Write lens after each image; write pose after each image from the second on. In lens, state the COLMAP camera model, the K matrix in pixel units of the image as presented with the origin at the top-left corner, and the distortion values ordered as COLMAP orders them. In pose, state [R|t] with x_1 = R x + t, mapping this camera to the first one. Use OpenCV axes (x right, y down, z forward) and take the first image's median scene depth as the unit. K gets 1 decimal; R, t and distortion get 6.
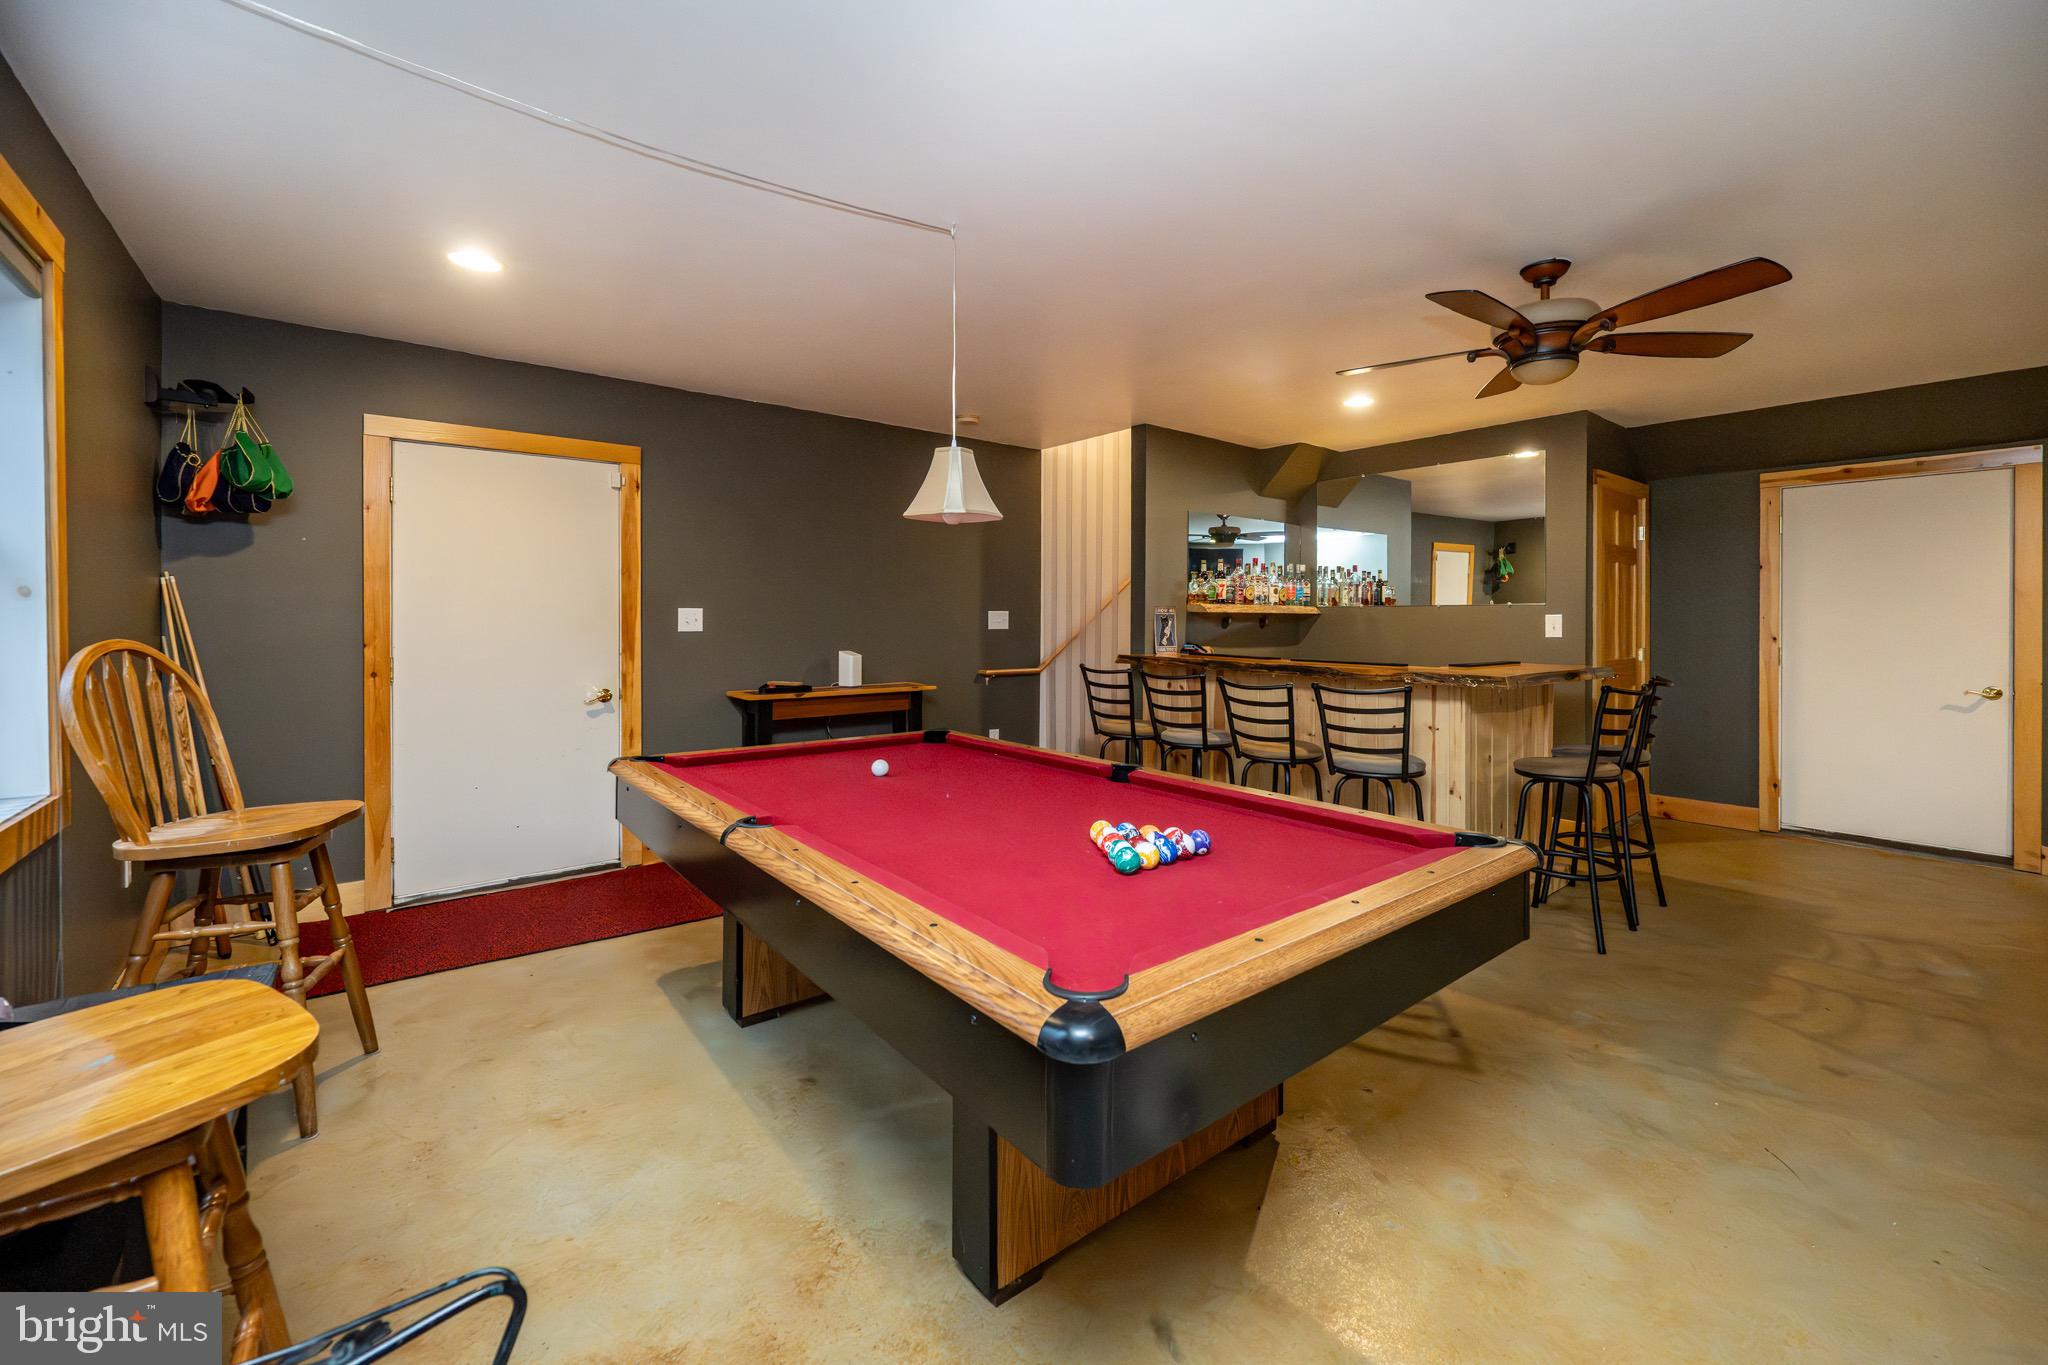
lens RADIAL K [[824.9, 0, 1045.6], [0, 824.9, 671.4], [0, 0, 1]] dist [0.002230, 0.000474]
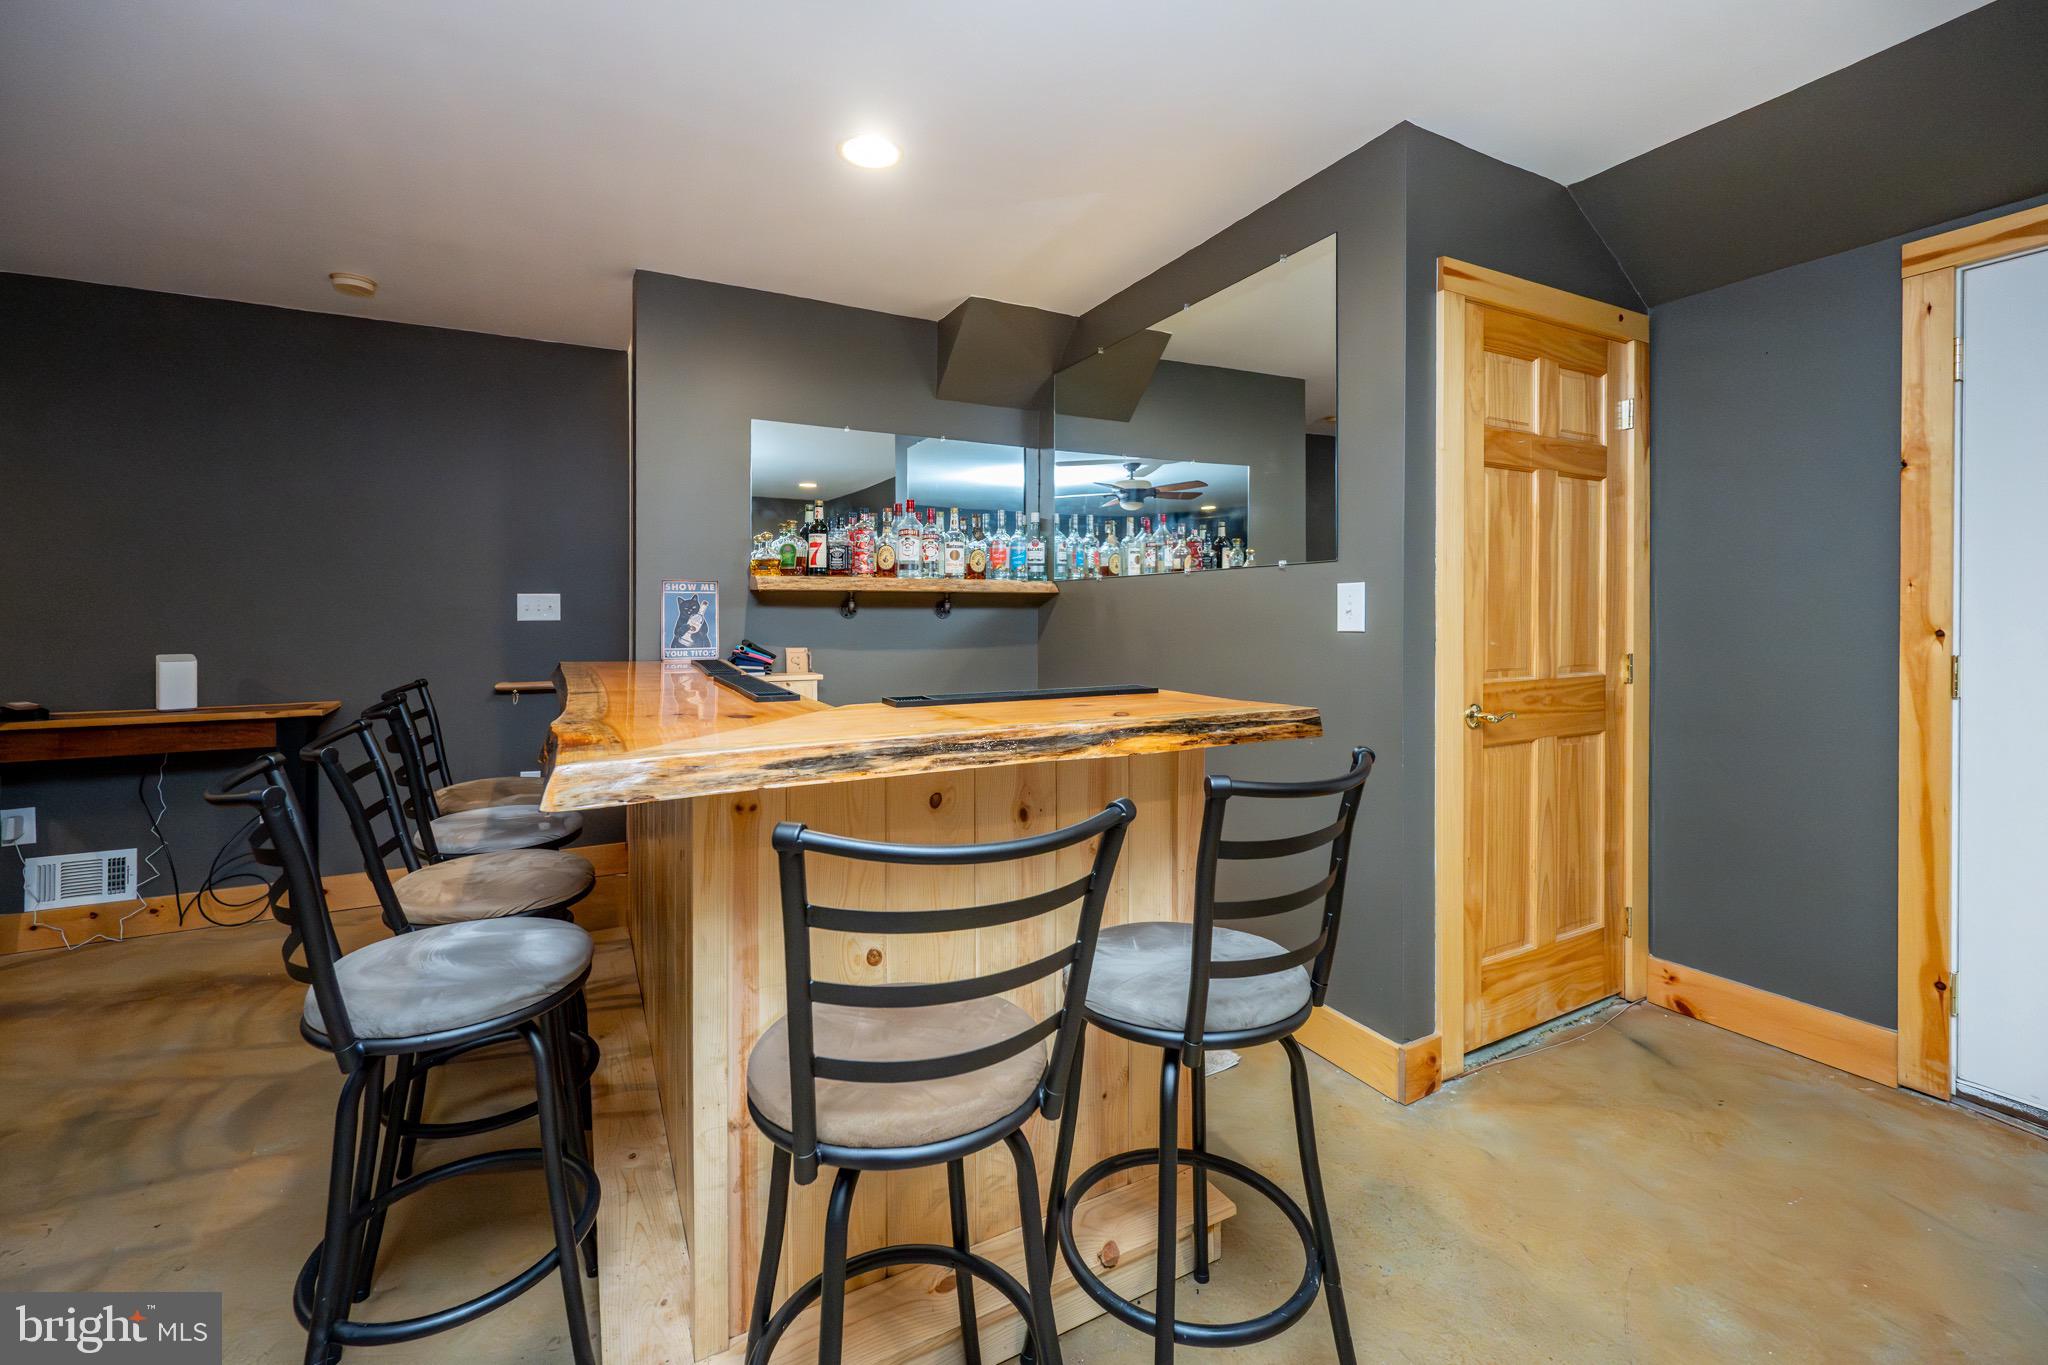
lens RADIAL K [[811.9, 0, 1016.9], [0, 811.9, 663.4], [0, 0, 1]] dist [-0.000503, 0.000122]
pose [[0.973545, 0.006750, -0.228397, 0.507860], [-0.006654, 0.999977, 0.001190, -0.021265], [0.228400, 0.000361, 0.973567, 0.482183]]
